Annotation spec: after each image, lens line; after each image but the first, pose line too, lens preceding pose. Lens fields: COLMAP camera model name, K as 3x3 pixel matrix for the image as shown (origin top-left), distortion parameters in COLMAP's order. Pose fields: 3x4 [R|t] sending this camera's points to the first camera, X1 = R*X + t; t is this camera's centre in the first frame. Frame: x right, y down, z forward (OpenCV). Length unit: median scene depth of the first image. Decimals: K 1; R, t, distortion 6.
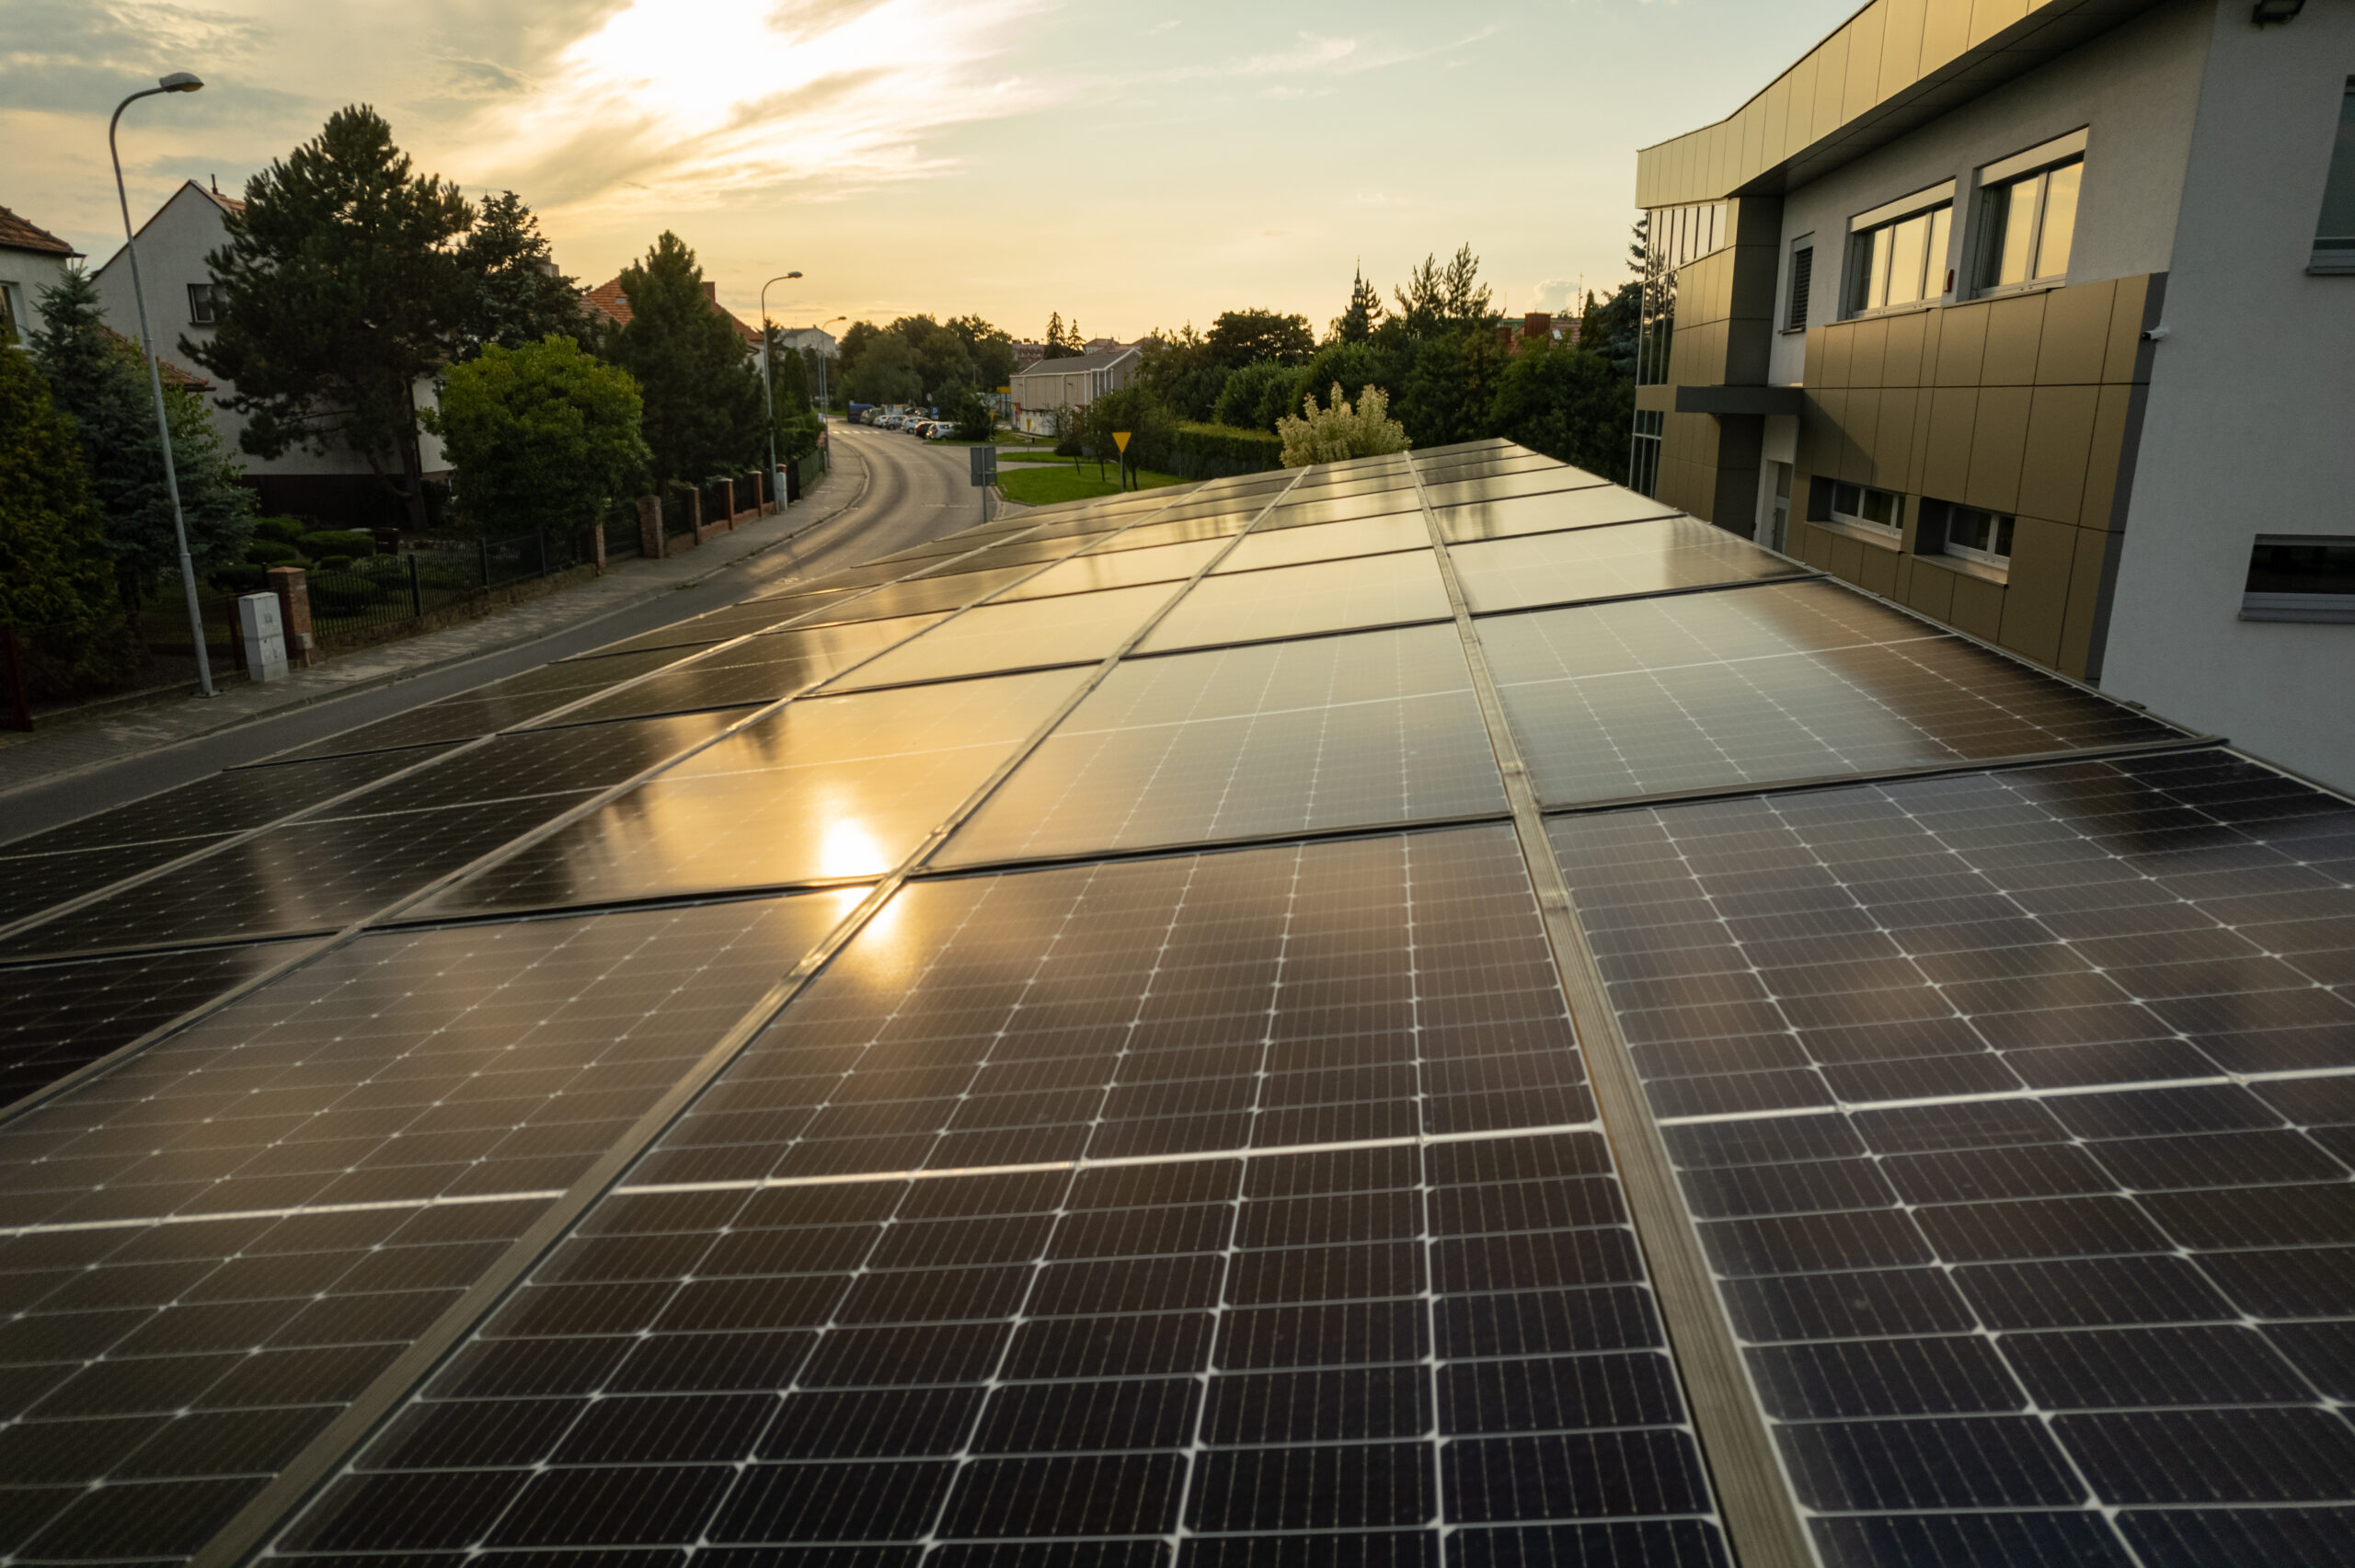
lens RADIAL K [[1507.8, 0, 1188.0], [0, 1507.8, 781.9], [0, 0, 1]] dist [-0.079342, 0.071986]
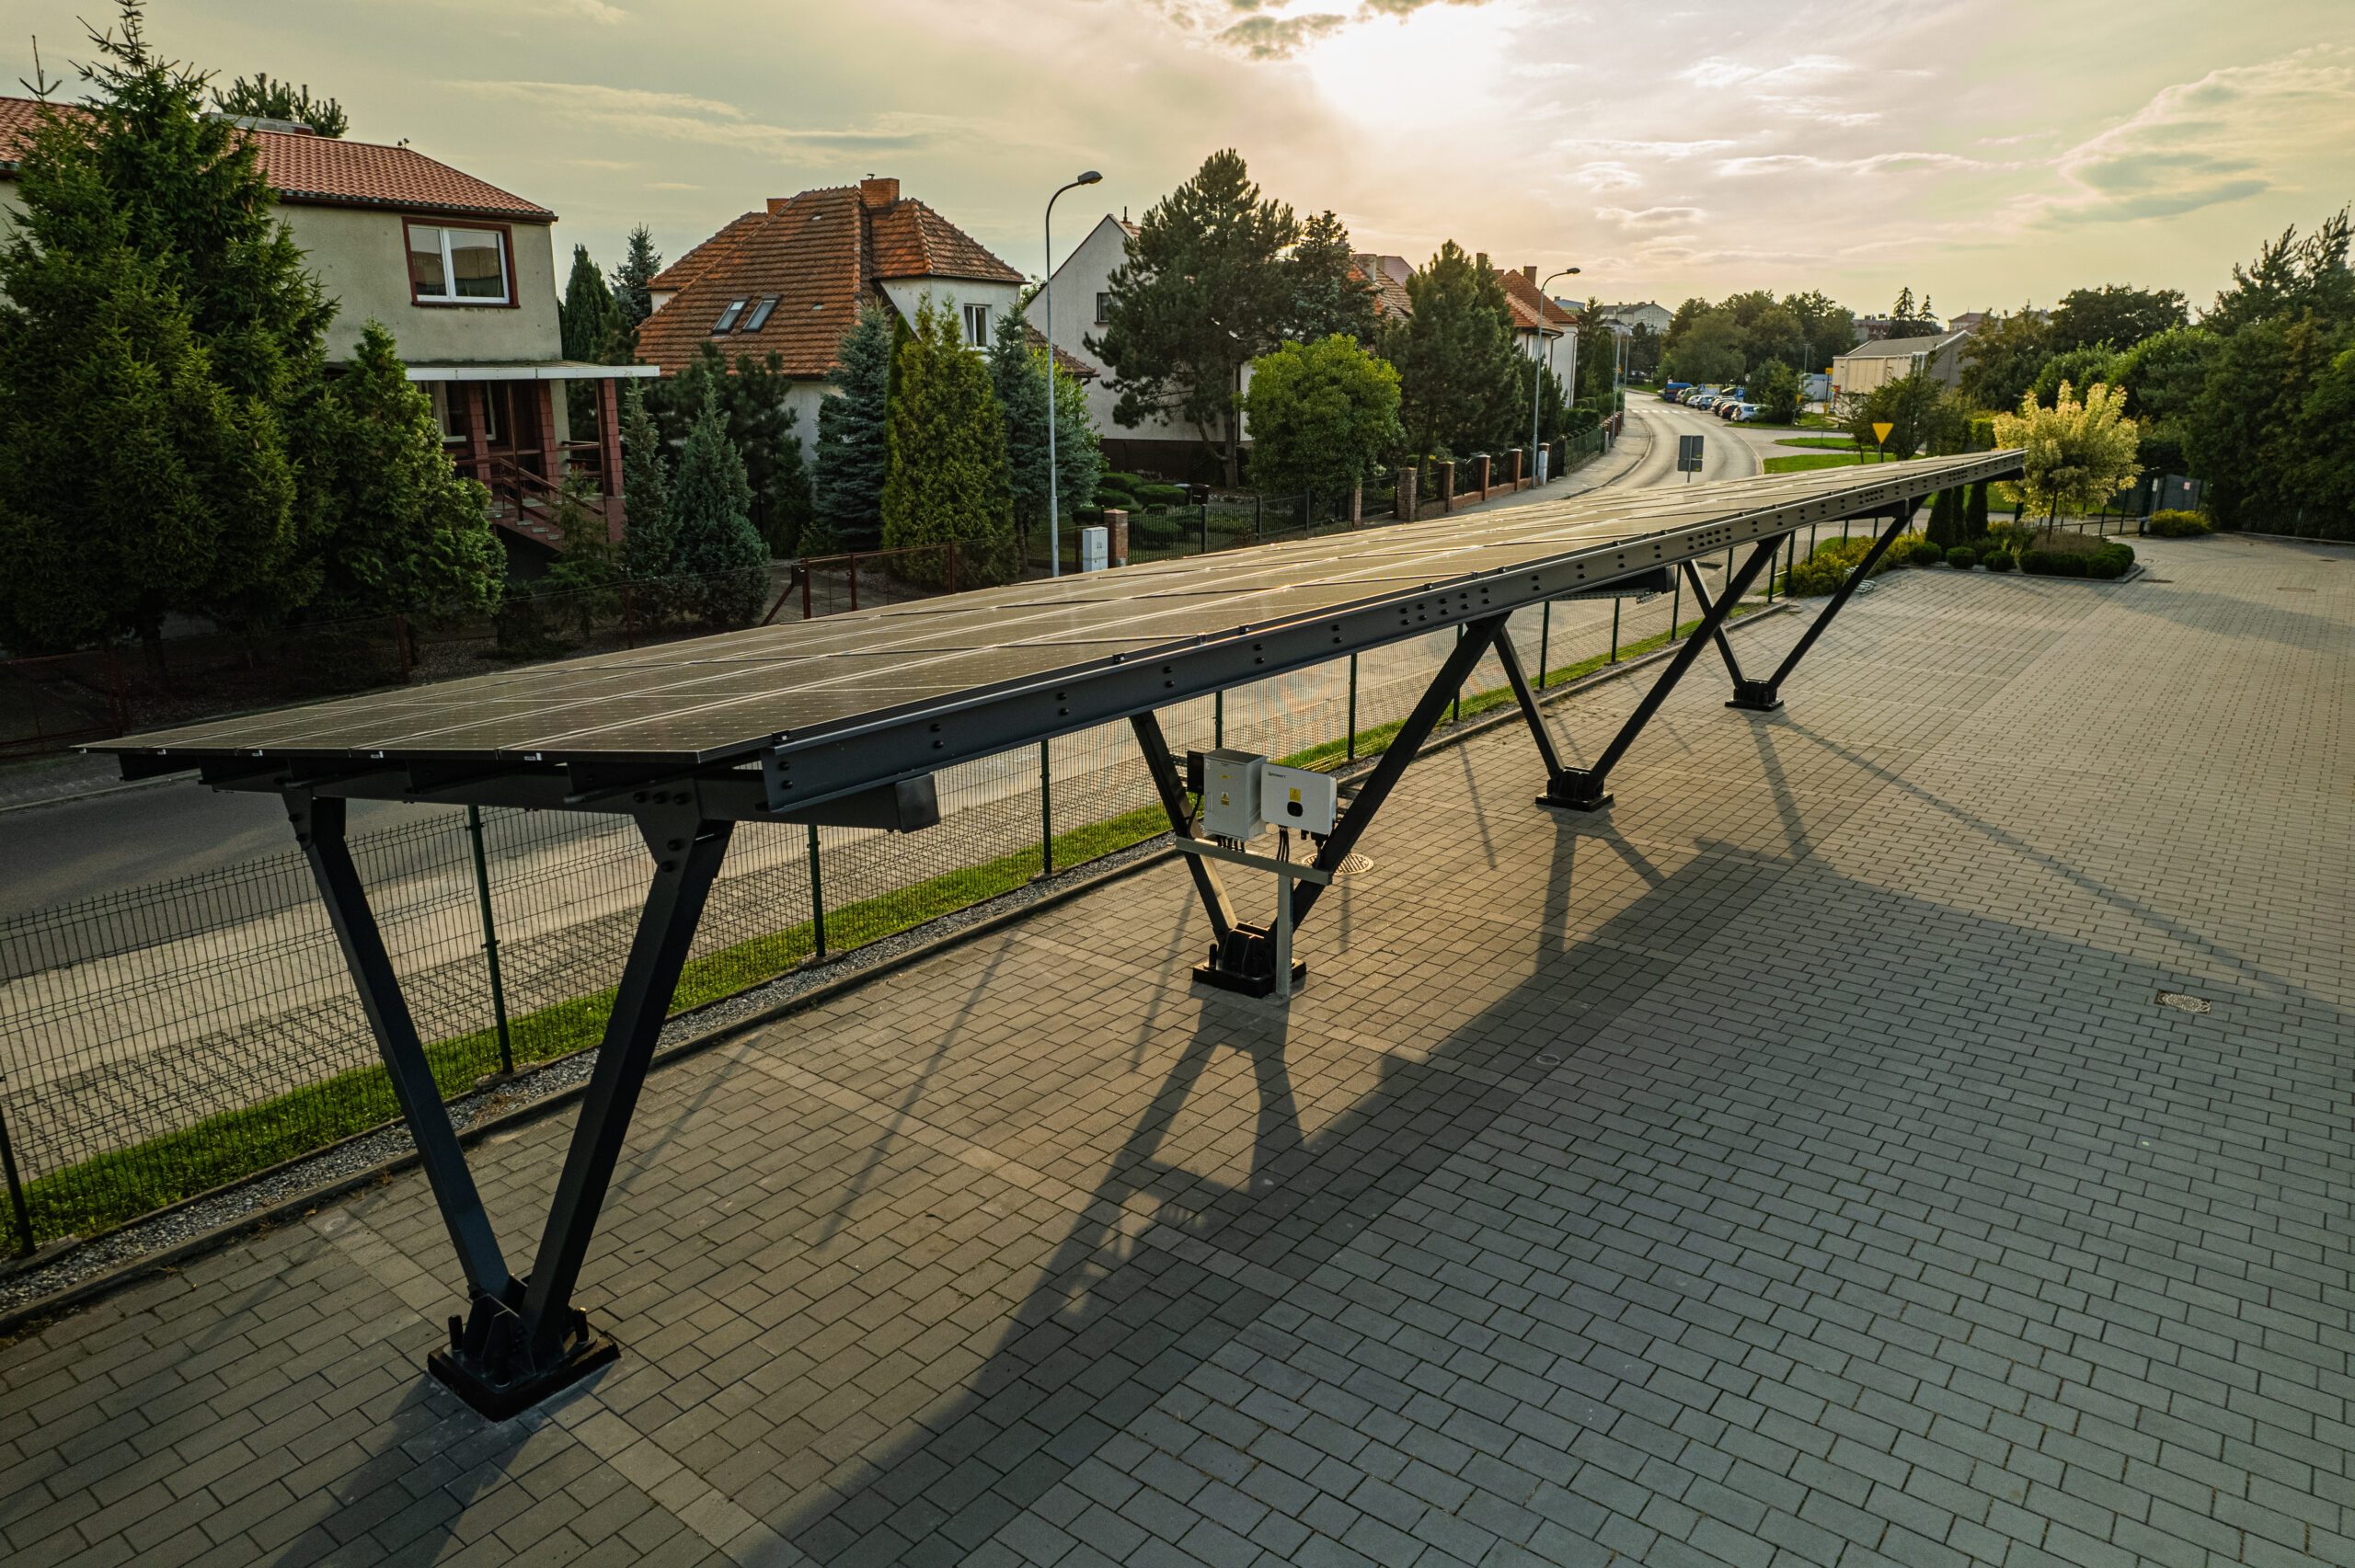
lens RADIAL K [[1507.8, 0, 1186.4], [0, 1507.8, 795.5], [0, 0, 1]] dist [-0.079342, 0.071986]
pose [[0.862161, 0.136727, -0.487835, 0.101521], [-0.124783, 0.990540, 0.057090, 0.018854], [0.491026, 0.011653, 0.871067, -0.114639]]
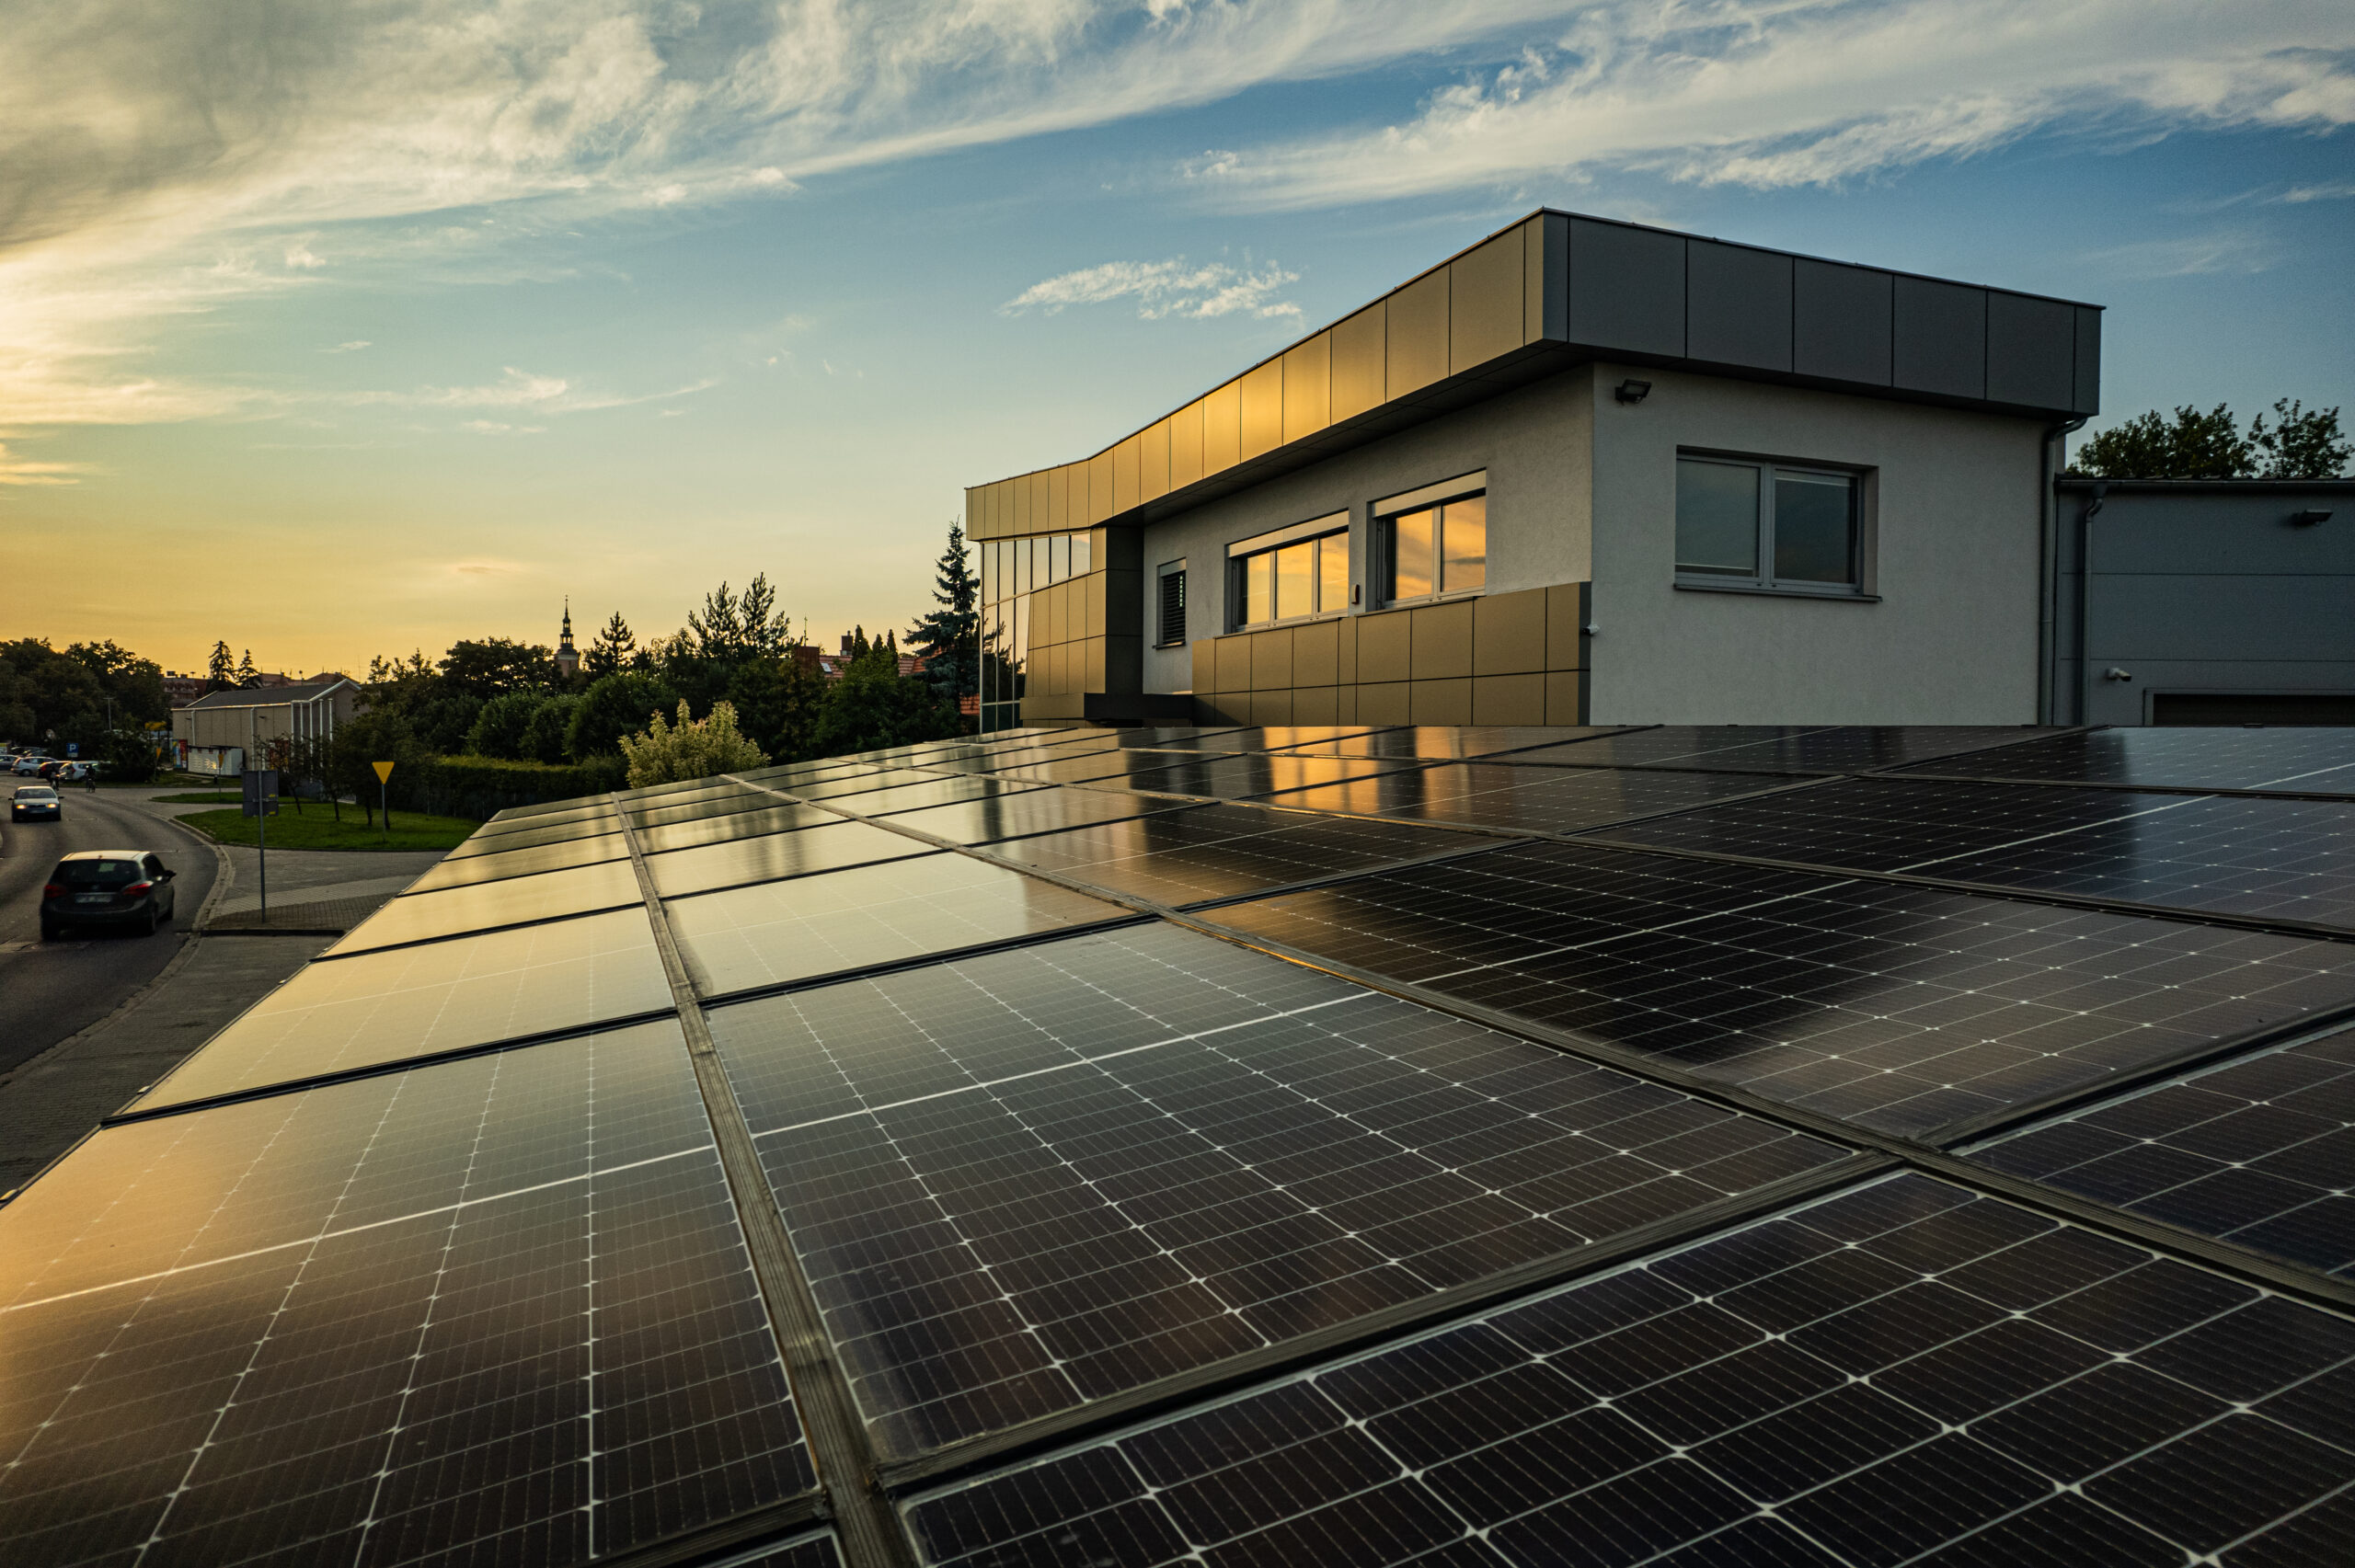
lens RADIAL K [[1507.8, 0, 1185.1], [0, 1507.8, 783.8], [0, 0, 1]] dist [-0.079342, 0.071986]
pose [[0.875674, -0.016757, 0.482611, -0.074397], [0.121763, 0.974768, -0.187087, 0.002450], [-0.467299, 0.222591, 0.855620, 0.044403]]
